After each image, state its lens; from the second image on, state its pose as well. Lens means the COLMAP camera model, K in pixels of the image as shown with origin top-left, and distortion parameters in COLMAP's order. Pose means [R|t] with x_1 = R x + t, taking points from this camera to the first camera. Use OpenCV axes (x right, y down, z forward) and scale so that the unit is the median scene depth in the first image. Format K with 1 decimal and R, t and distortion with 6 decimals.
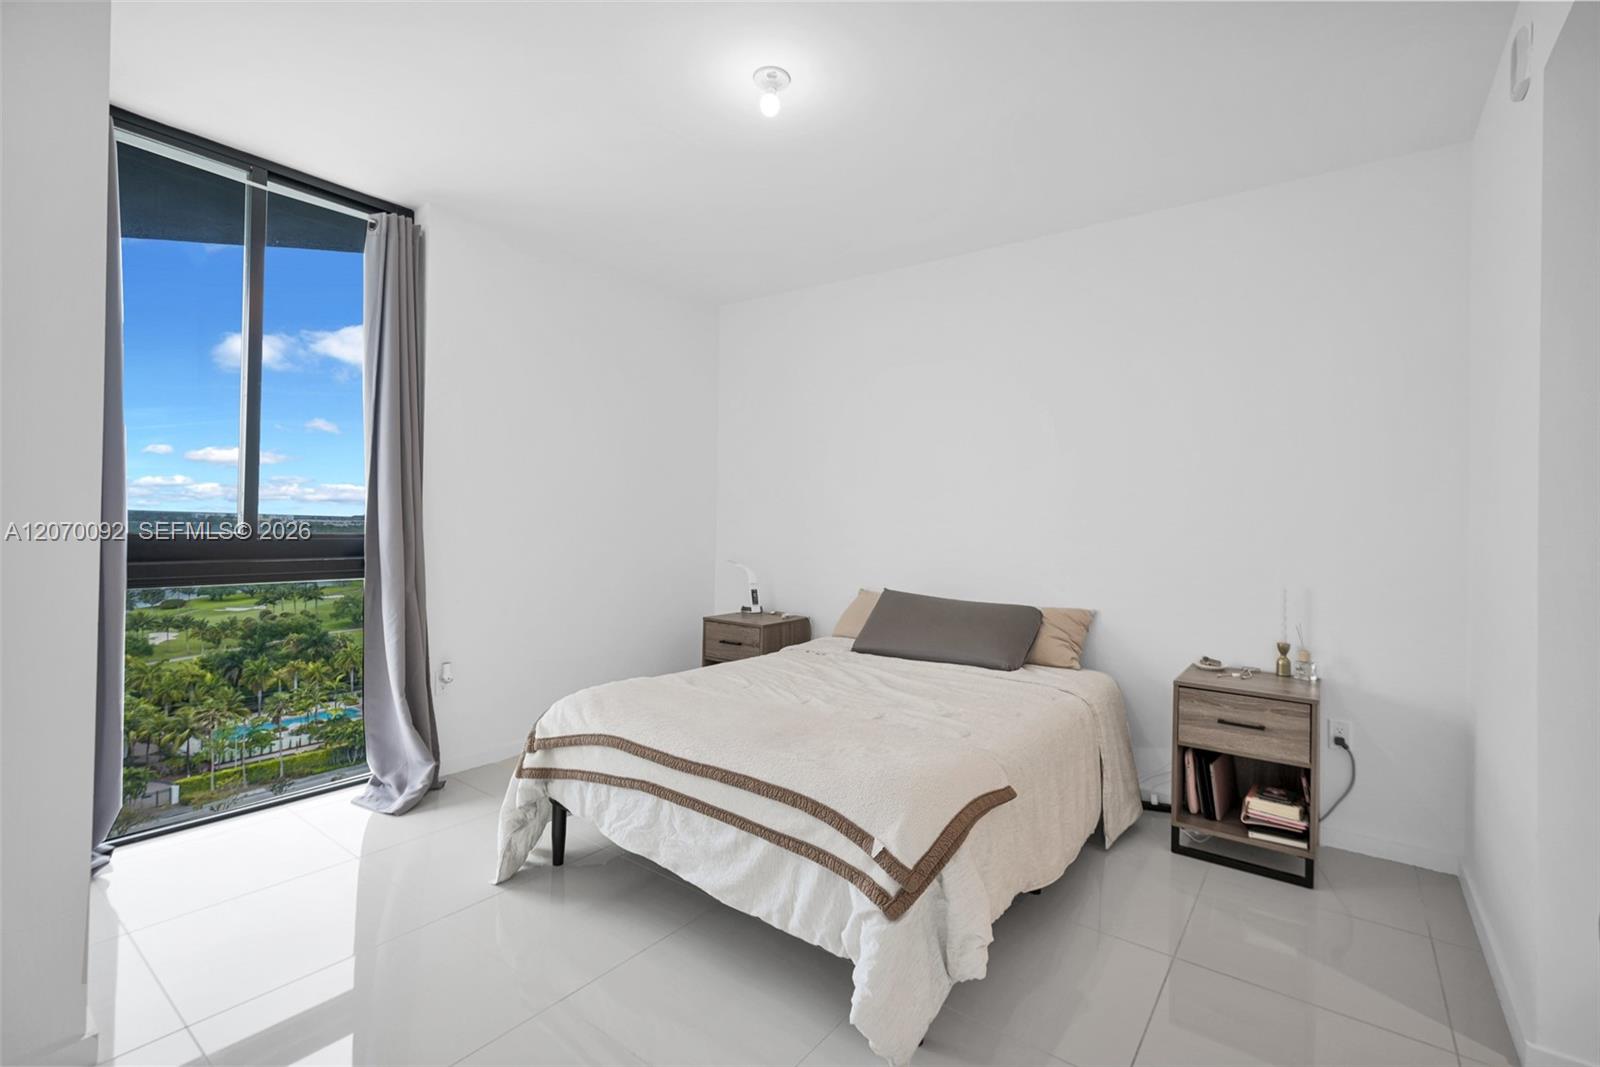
lens RADIAL K [[729.4, 0, 797.5], [0, 729.4, 527.1], [0, 0, 1]] dist [-0.000242, -0.000074]
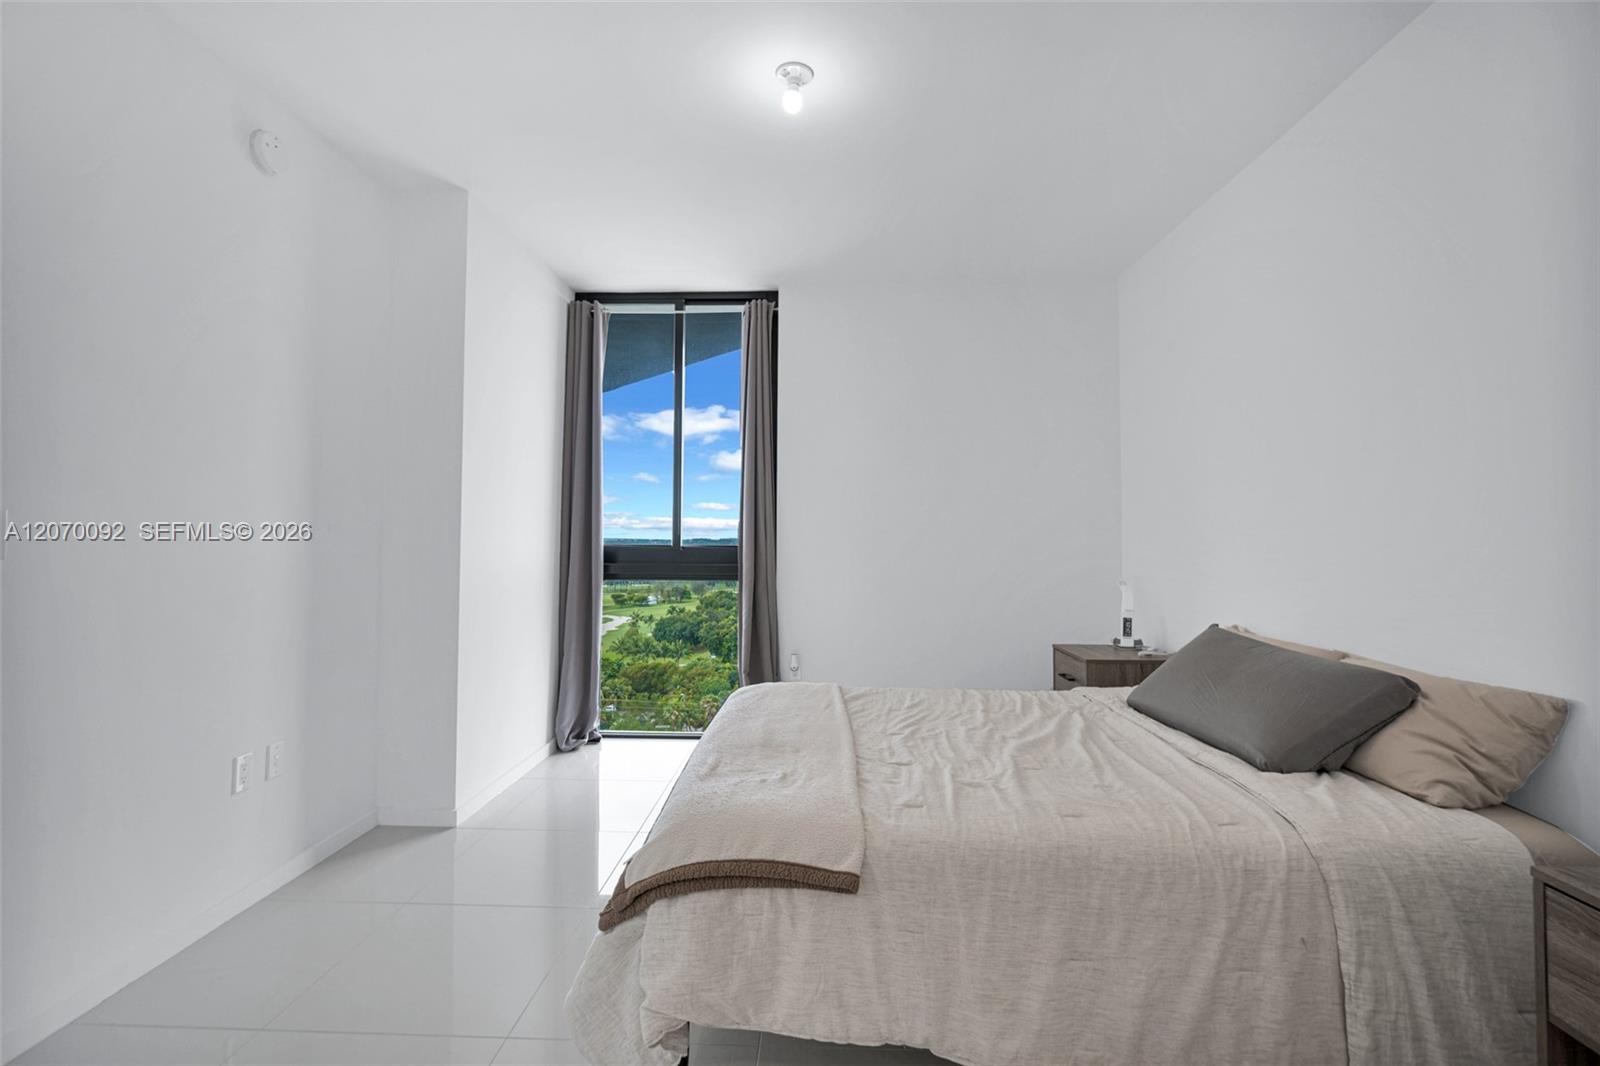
lens RADIAL K [[741.0, 0, 800.0], [0, 741.0, 533.0], [0, 0, 1]] dist [0.086929, -0.000232]
pose [[0.590621, -0.029159, -0.806422, 0.578776], [0.012998, 0.999561, -0.026624, 0.013361], [0.806844, 0.005243, 0.590741, 0.310725]]
